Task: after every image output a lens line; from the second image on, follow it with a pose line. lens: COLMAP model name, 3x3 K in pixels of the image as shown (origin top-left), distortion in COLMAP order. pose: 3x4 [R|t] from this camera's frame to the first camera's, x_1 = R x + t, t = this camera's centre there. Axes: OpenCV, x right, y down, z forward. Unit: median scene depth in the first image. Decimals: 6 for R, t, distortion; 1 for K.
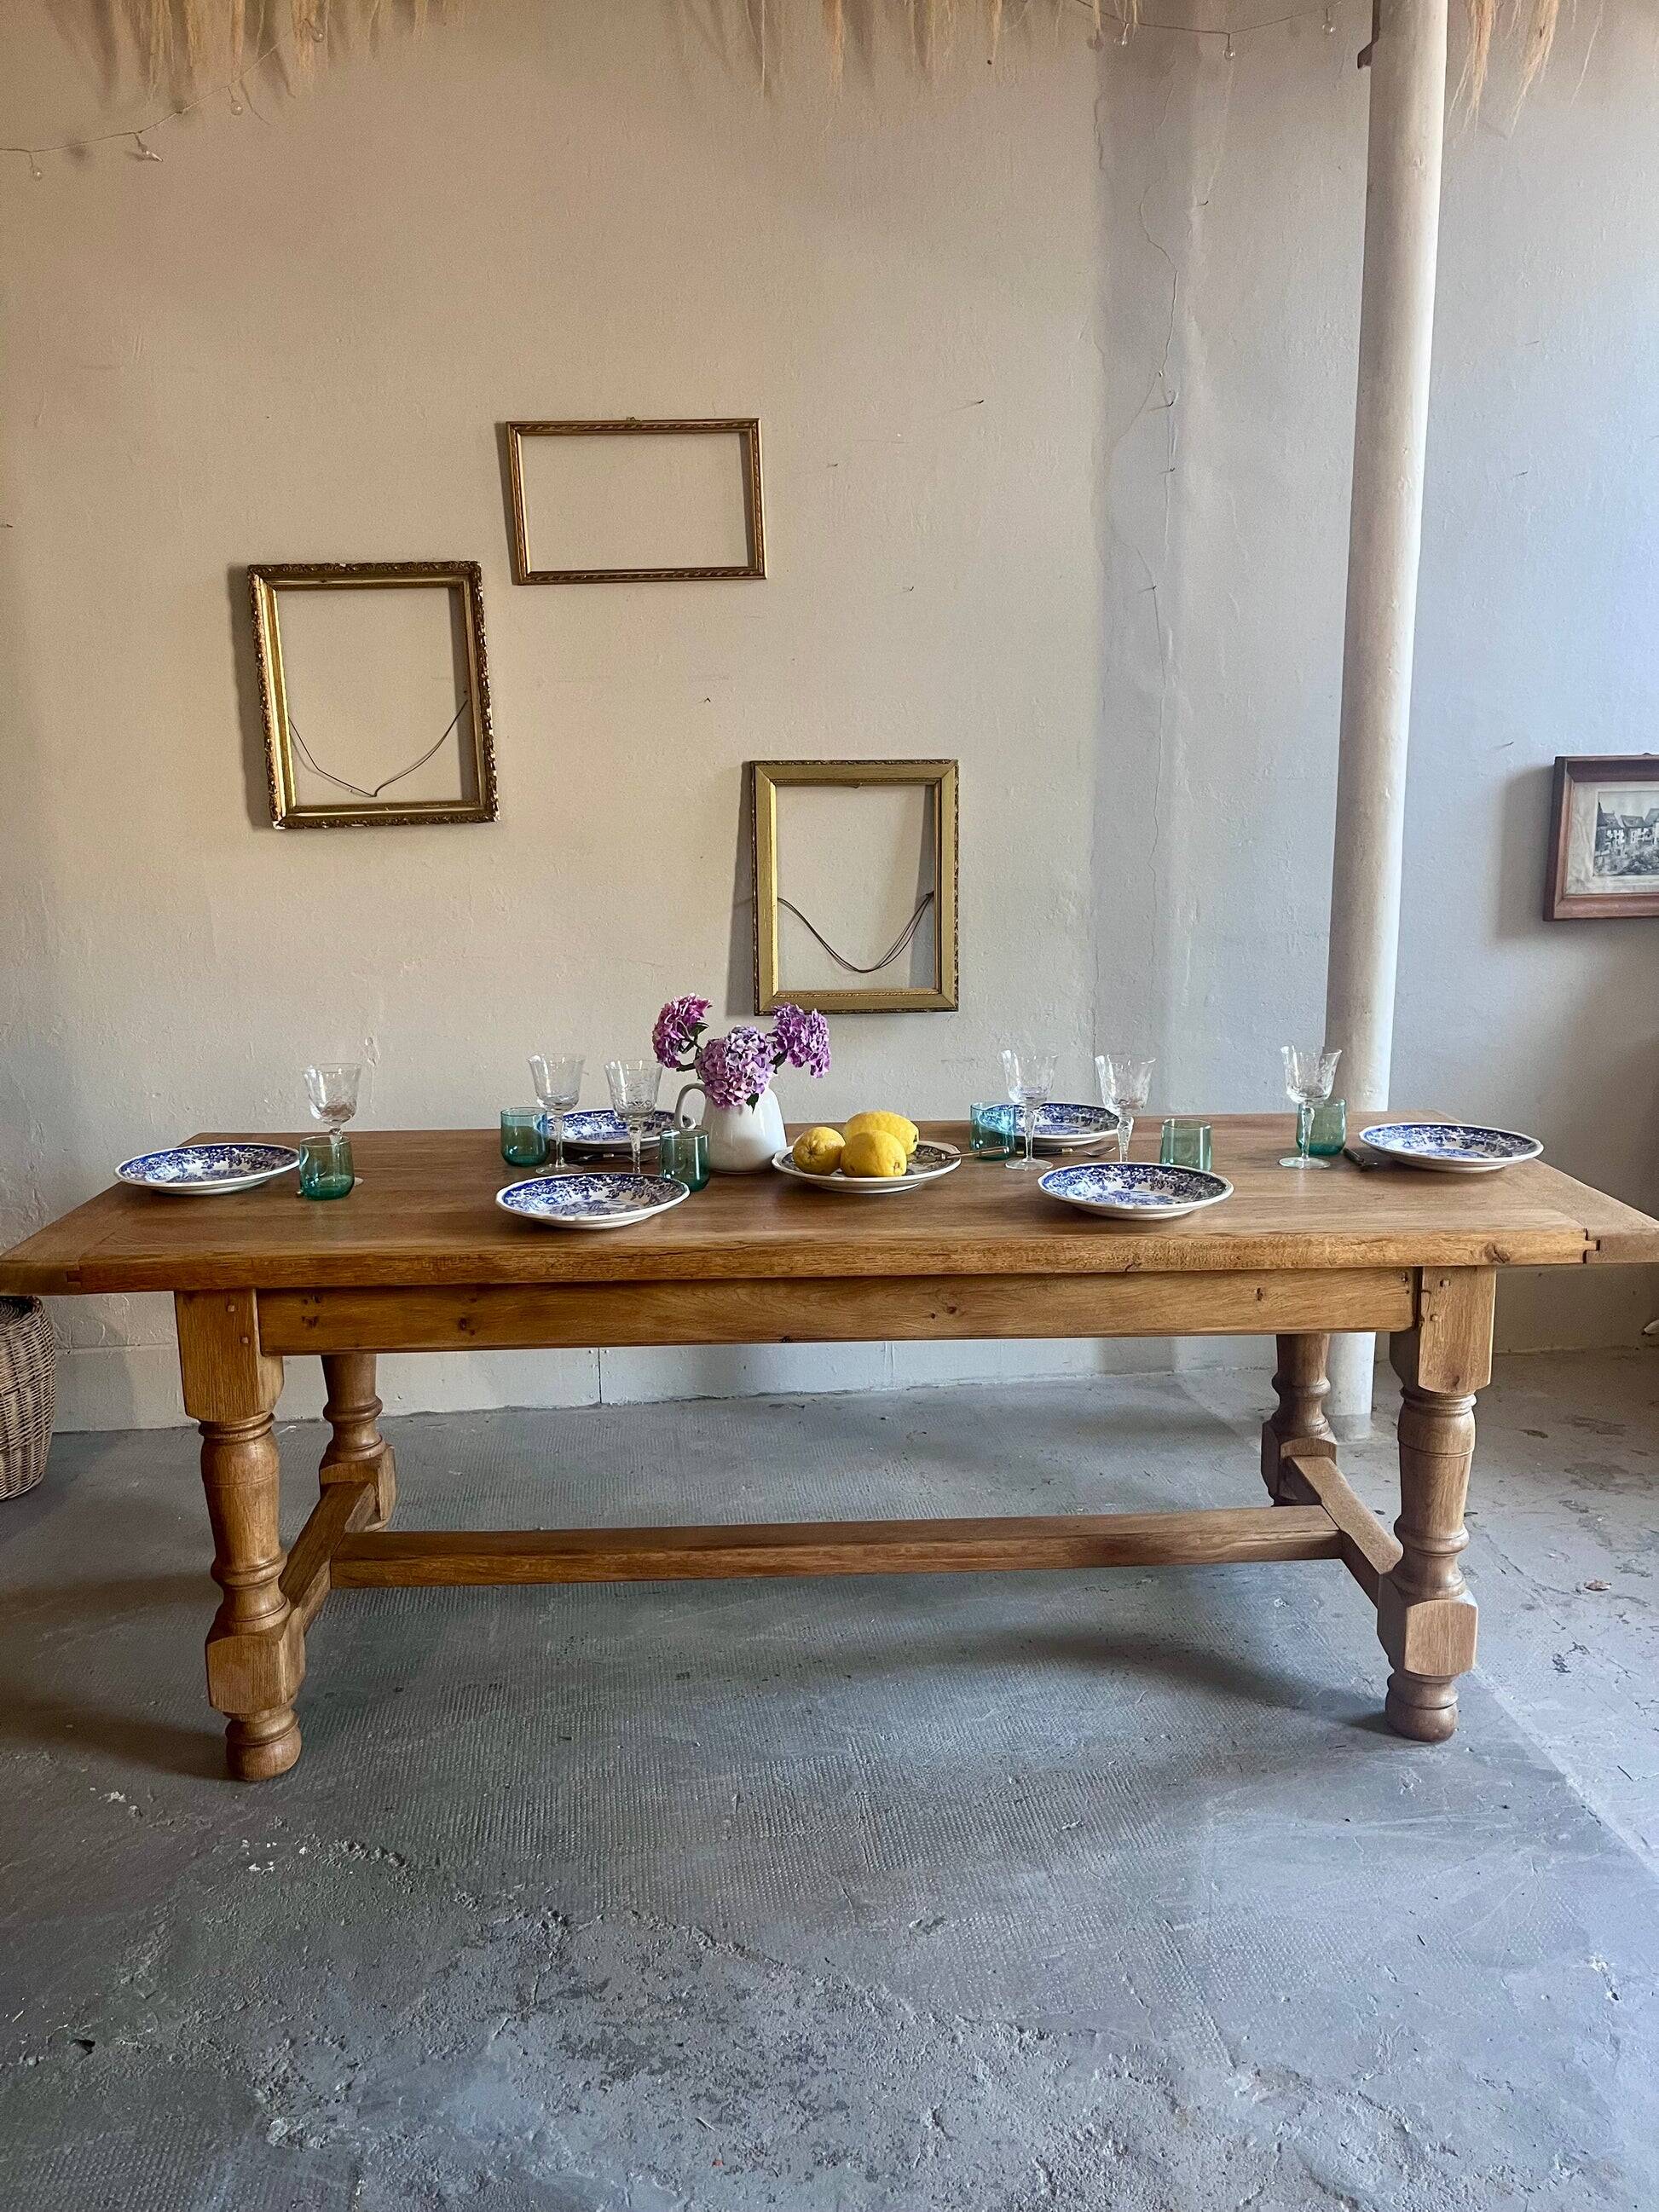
lens RADIAL K [[1702.9, 0, 845.2], [0, 1702.9, 1101.9], [0, 0, 1]] dist [0.055312, -0.087505]
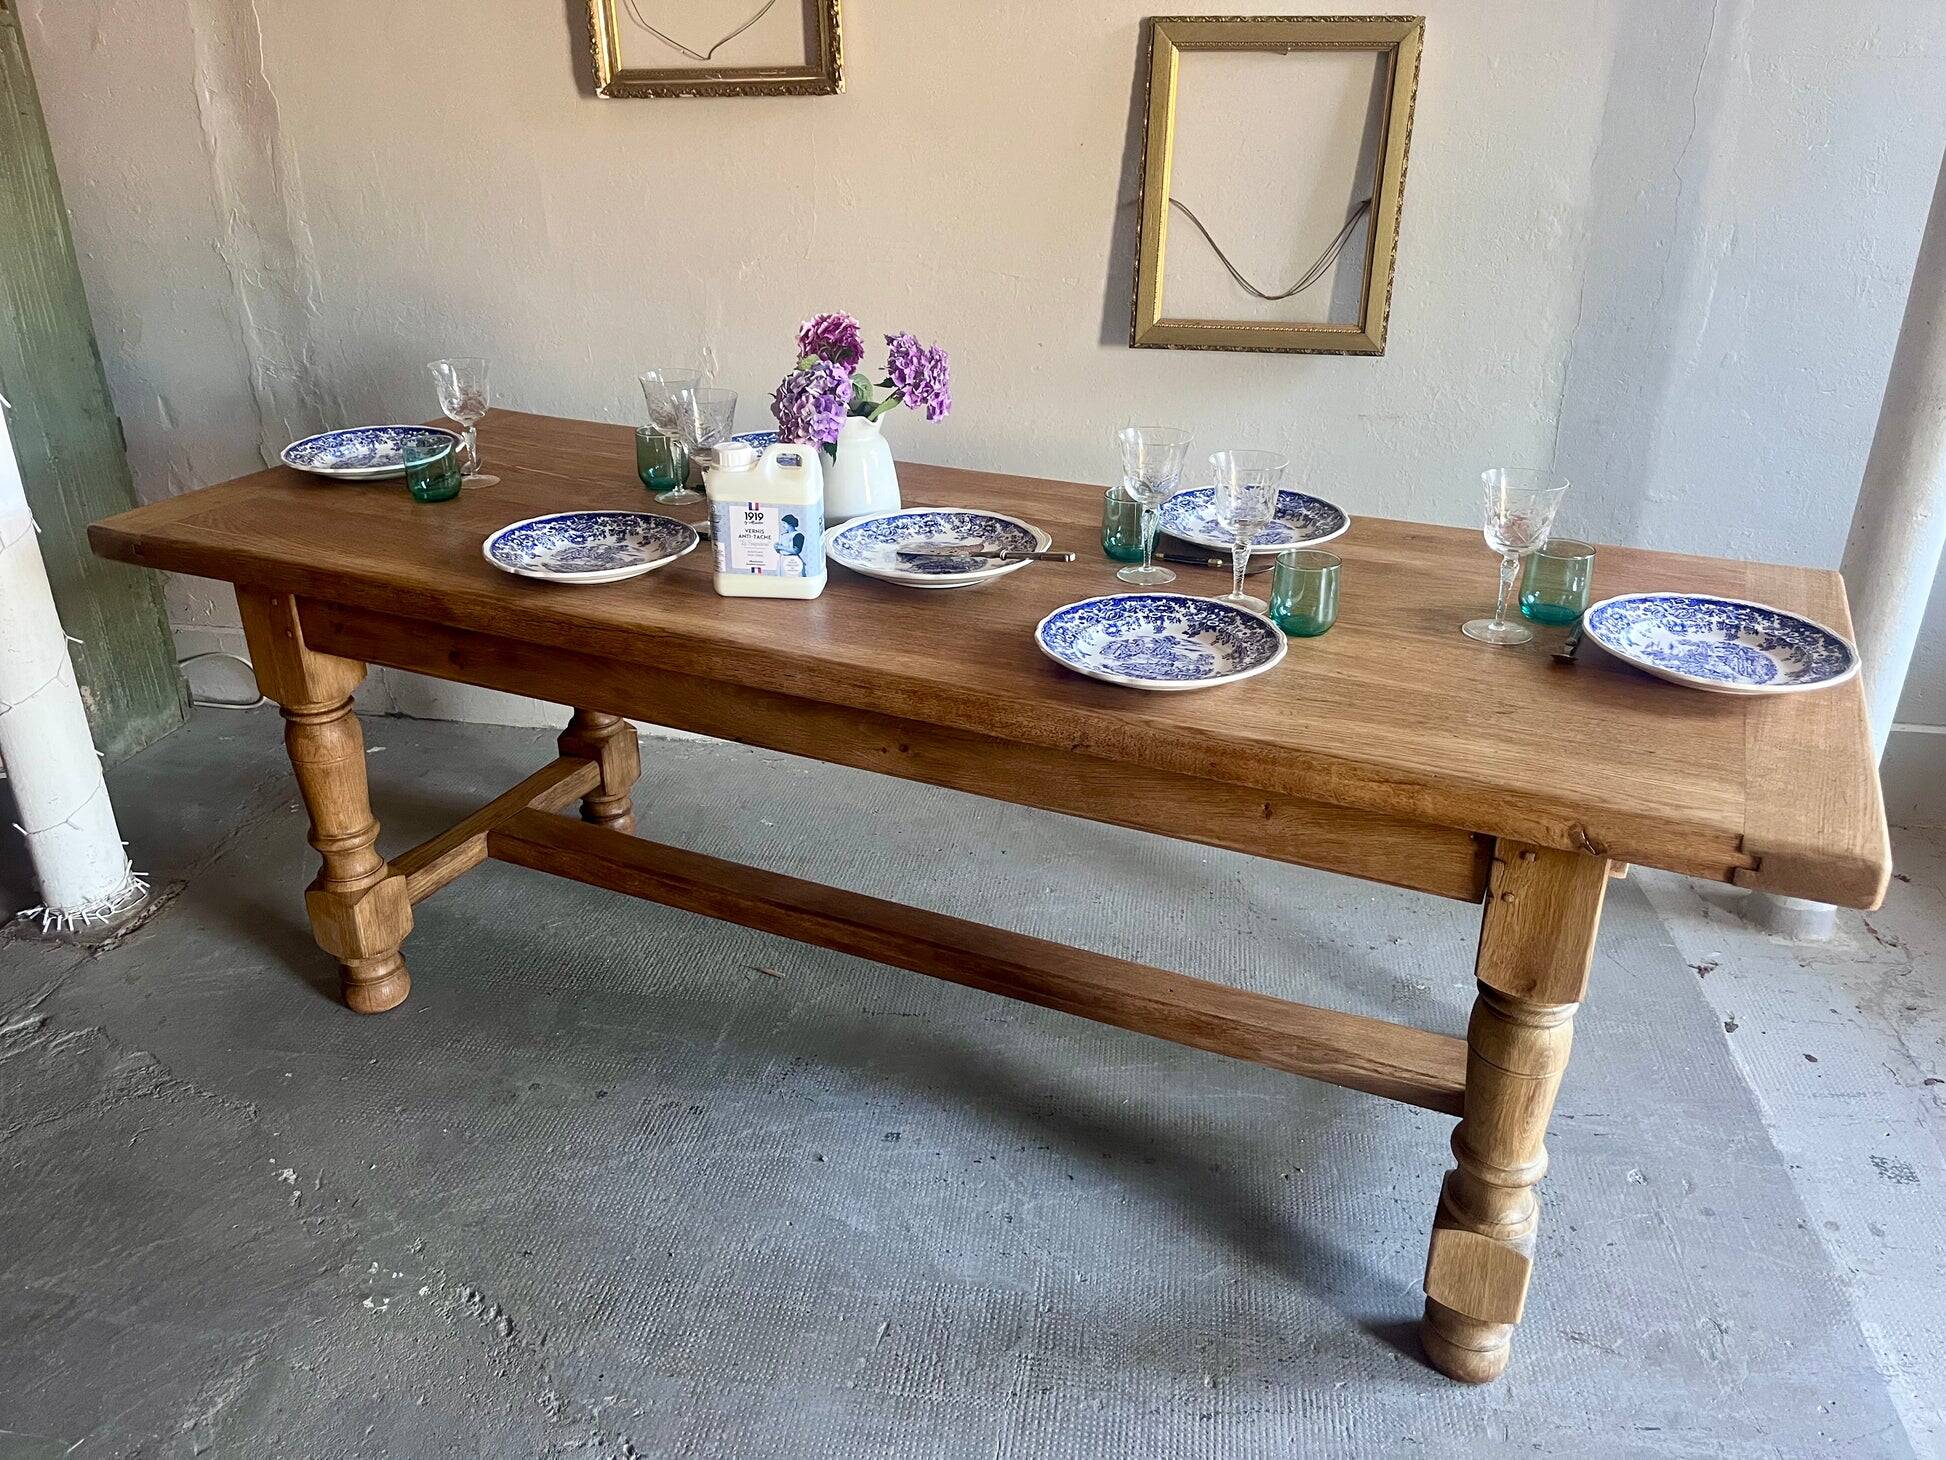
lens RADIAL K [[1498.0, 0, 961.4], [0, 1498.0, 743.6], [0, 0, 1]] dist [0.055312, -0.087505]
pose [[0.956942, 0.133169, -0.257932, 0.092235], [-0.062752, 0.962452, 0.264098, -0.058305], [0.283417, -0.236541, 0.929367, 0.260405]]
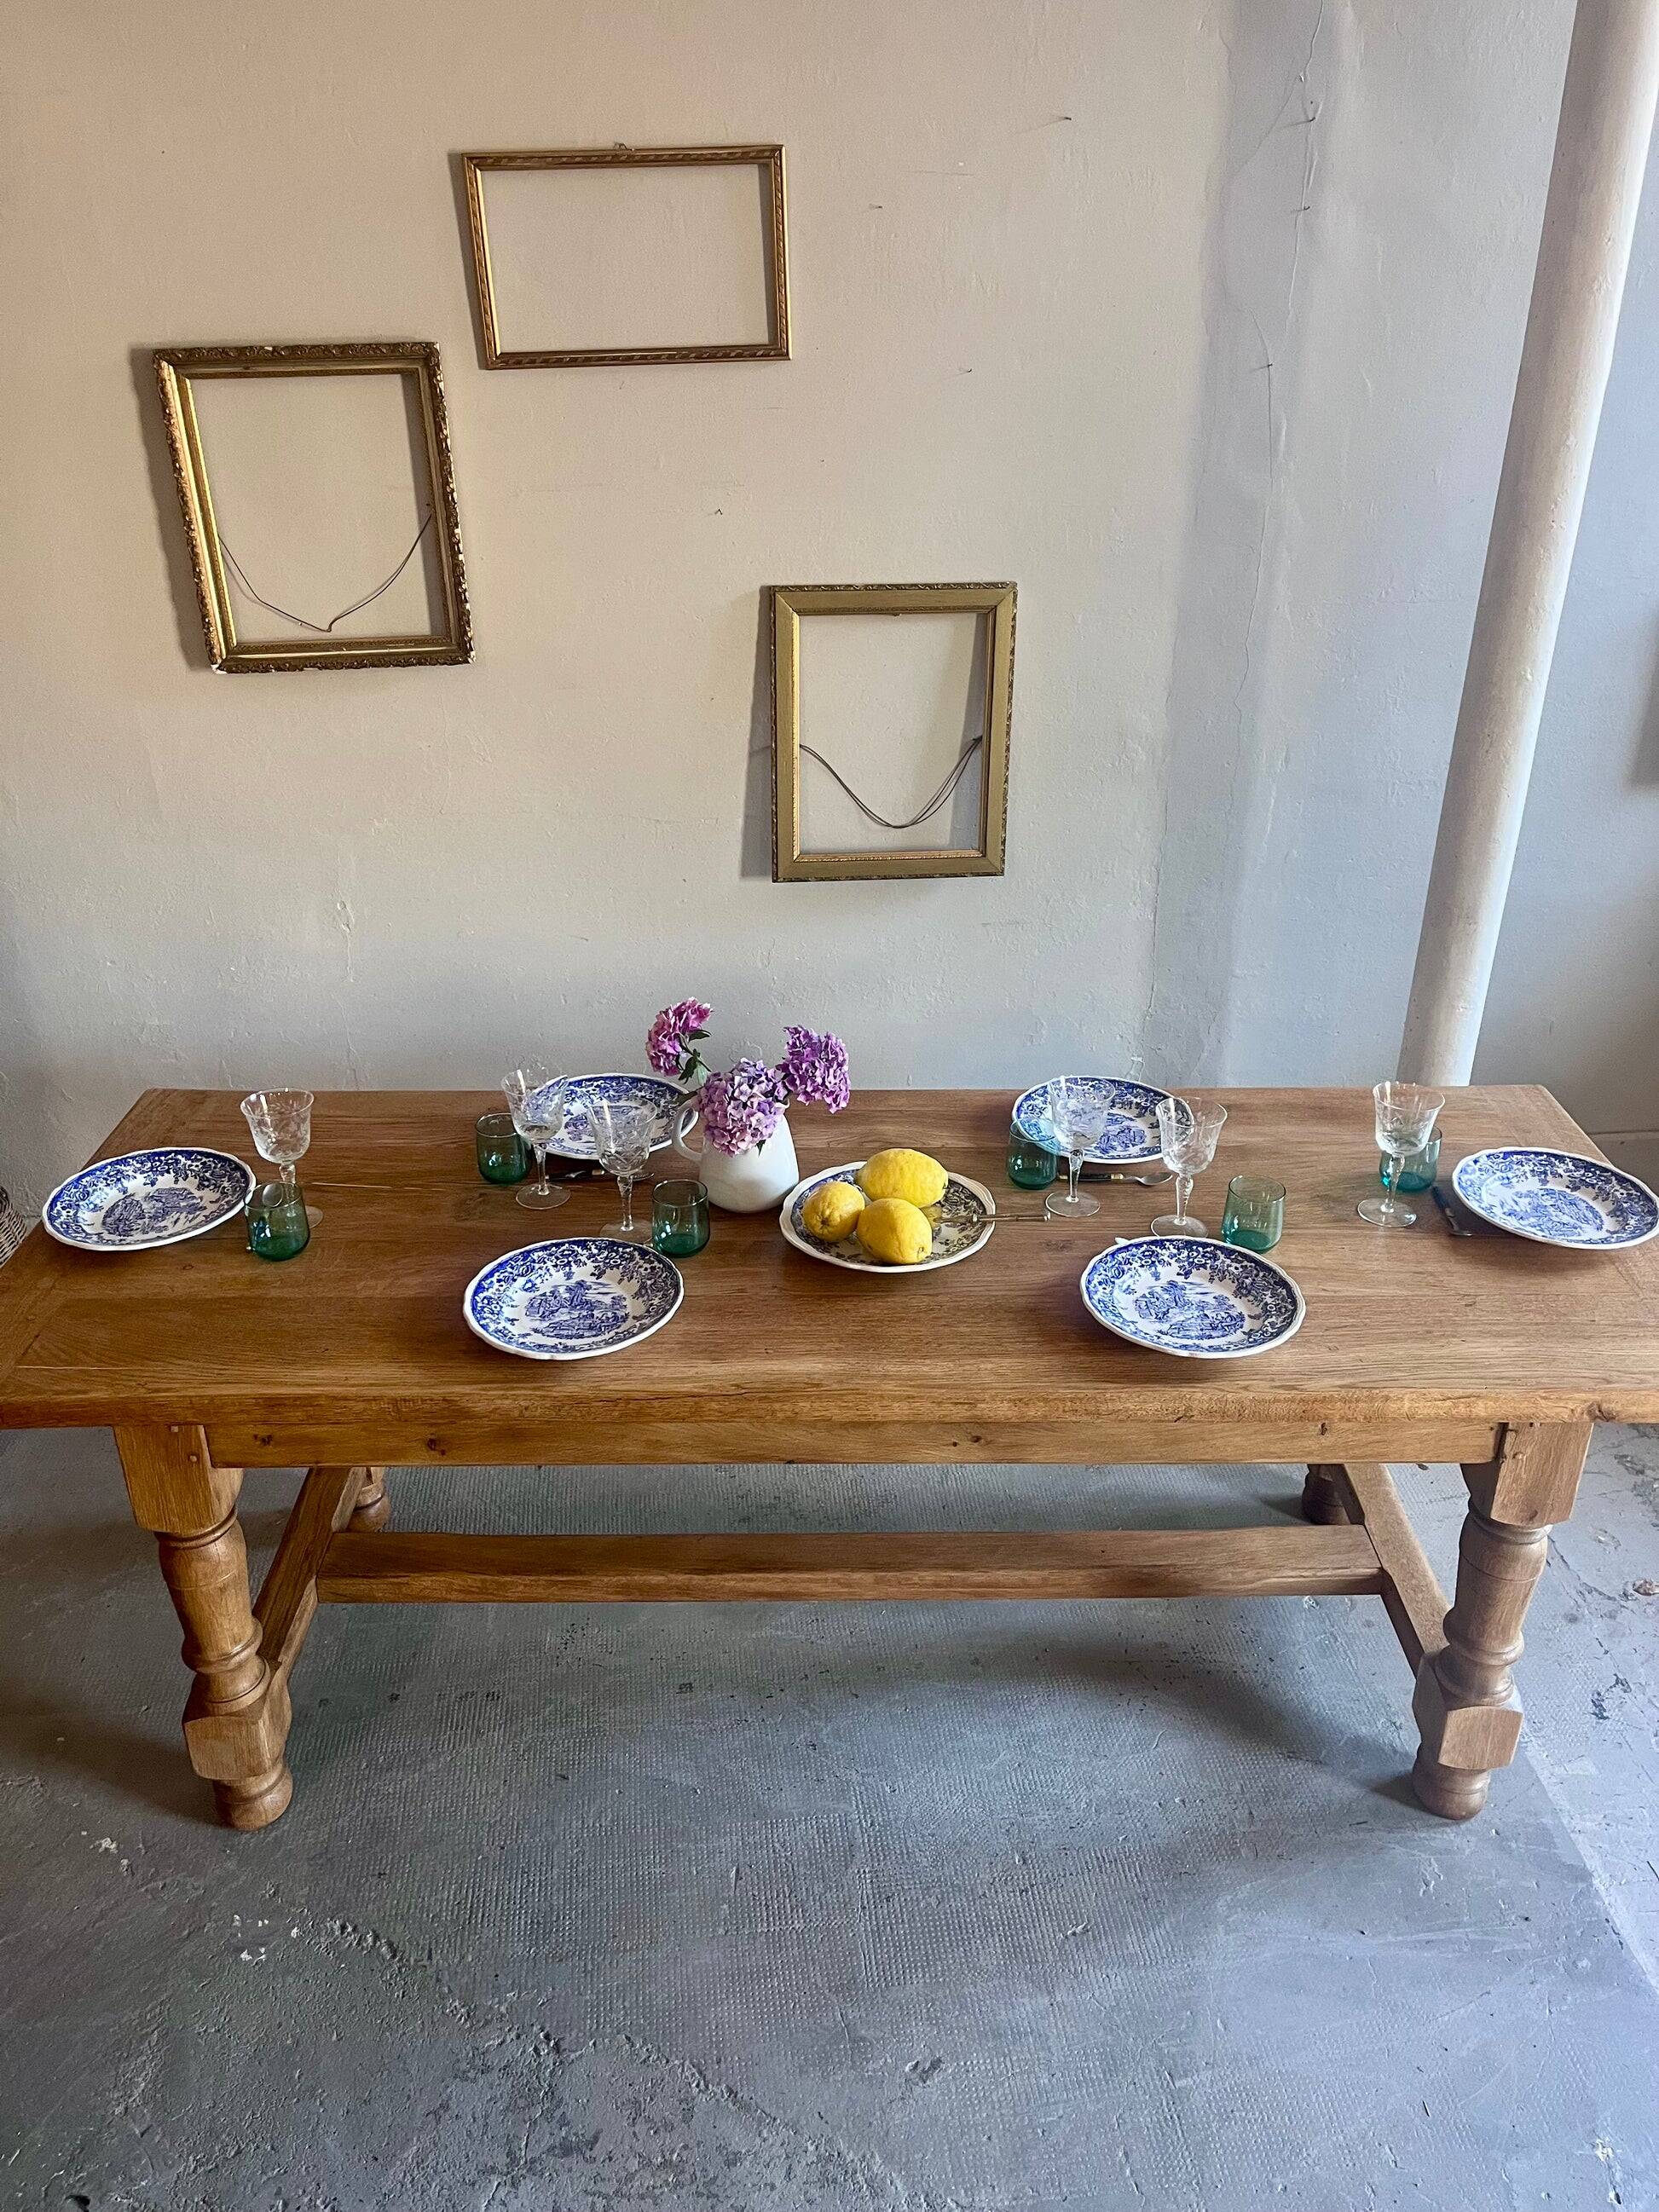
lens RADIAL K [[1702.9, 0, 841.7], [0, 1702.9, 1101.1], [0, 0, 1]] dist [0.055312, -0.087505]
pose [[0.999444, 0.025905, -0.021000, 0.004450], [-0.019104, 0.960923, 0.276156, -0.202212], [0.027334, -0.275601, 0.960883, 0.128603]]
